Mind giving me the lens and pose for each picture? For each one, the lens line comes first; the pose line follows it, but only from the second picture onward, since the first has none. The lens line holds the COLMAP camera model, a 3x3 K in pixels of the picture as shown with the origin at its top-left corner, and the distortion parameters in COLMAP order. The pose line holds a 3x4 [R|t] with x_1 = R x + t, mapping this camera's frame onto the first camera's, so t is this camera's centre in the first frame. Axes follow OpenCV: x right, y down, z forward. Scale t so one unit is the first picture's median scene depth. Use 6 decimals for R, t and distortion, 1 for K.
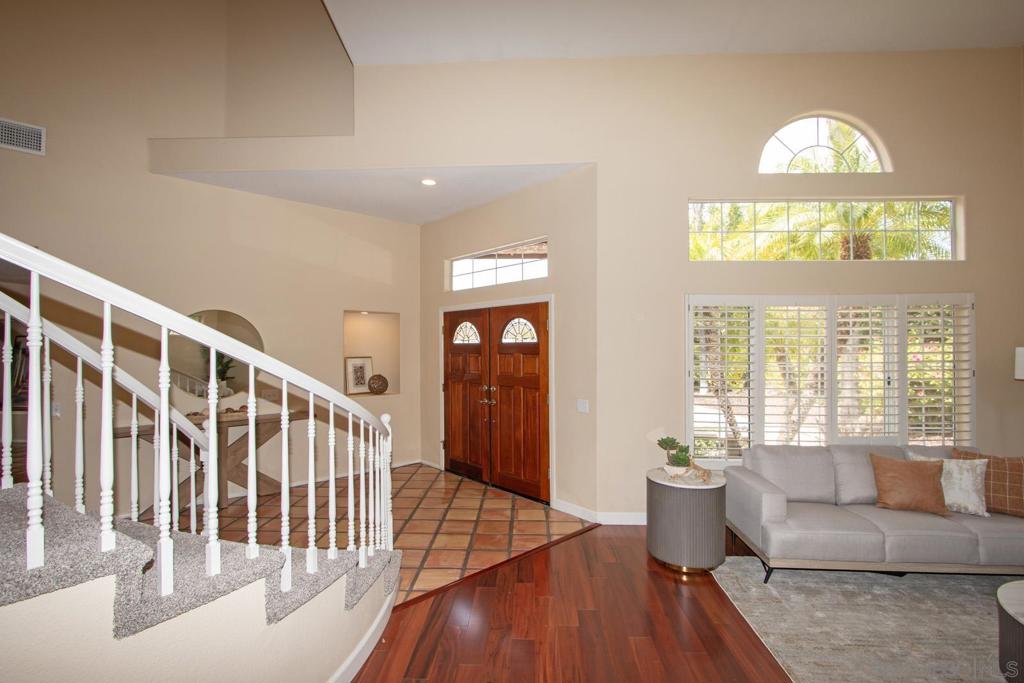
lens RADIAL K [[472.3, 0, 512.8], [0, 472.3, 341.9], [0, 0, 1]] dist [-0.004834, 0.000061]
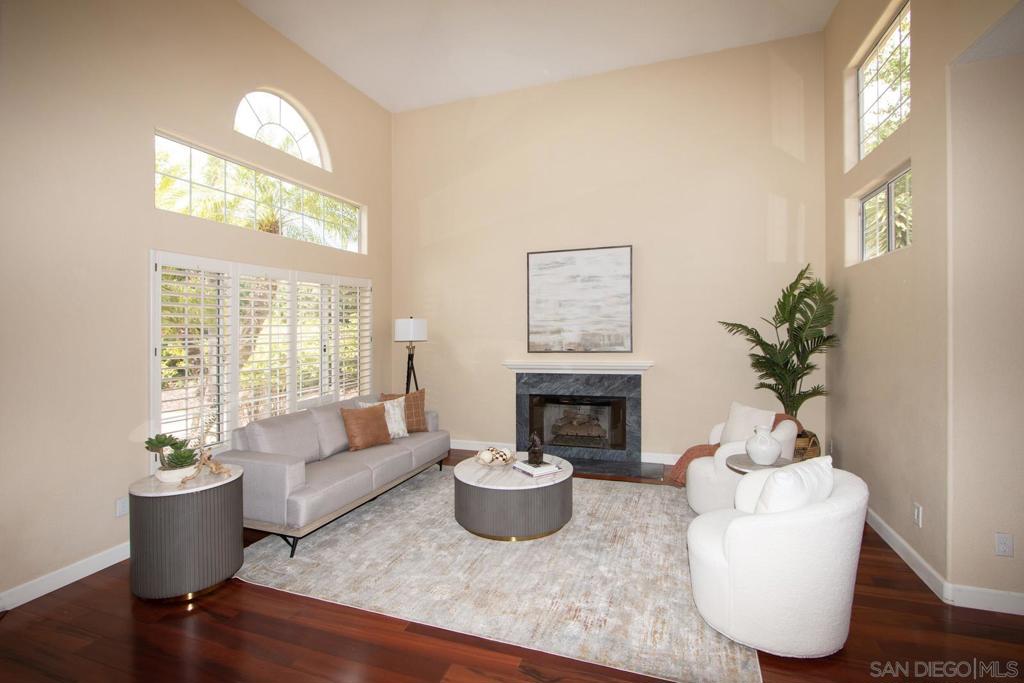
lens RADIAL K [[472.3, 0, 500.9], [0, 472.3, 326.7], [0, 0, 1]] dist [-0.004834, 0.000061]
pose [[0.302314, -0.005177, 0.953194, -0.228677], [0.007448, 0.999968, 0.003069, 0.033312], [-0.953179, 0.006171, 0.302343, 0.260948]]
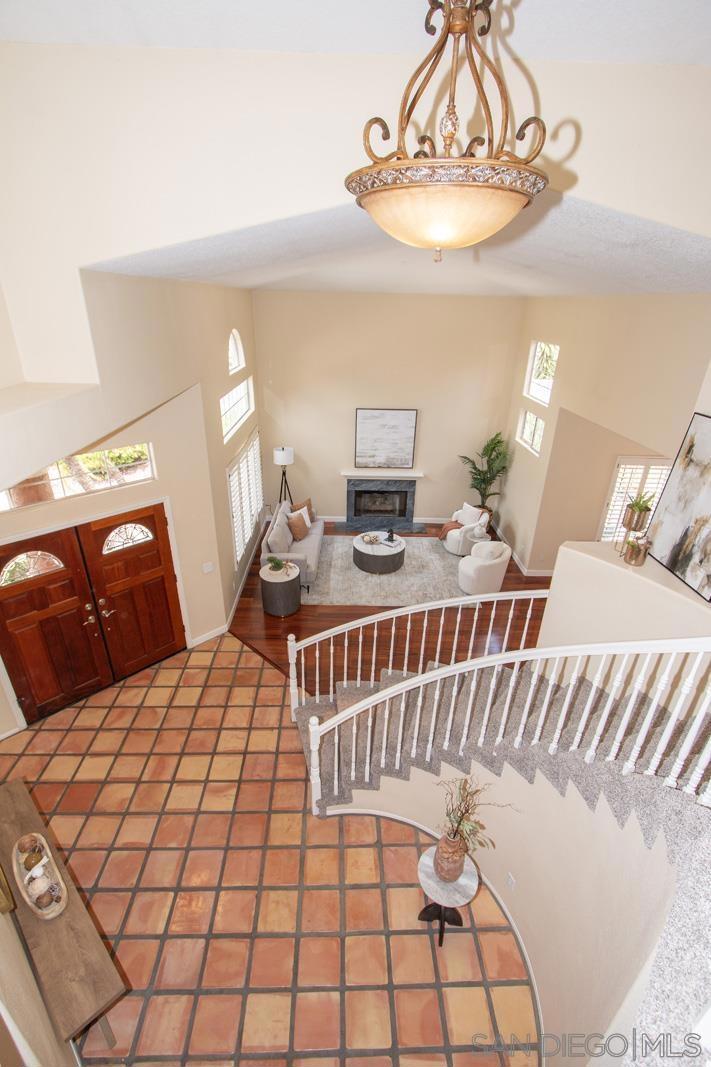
lens RADIAL K [[492.1, 0, 357.3], [0, 492.1, 537.9], [0, 0, 1]] dist [-0.004834, 0.000061]
pose [[-0.074269, -0.431927, 0.898846, -1.352087], [-0.032819, 0.901905, 0.430685, -0.683335], [-0.996698, 0.002488, -0.081159, 0.829141]]
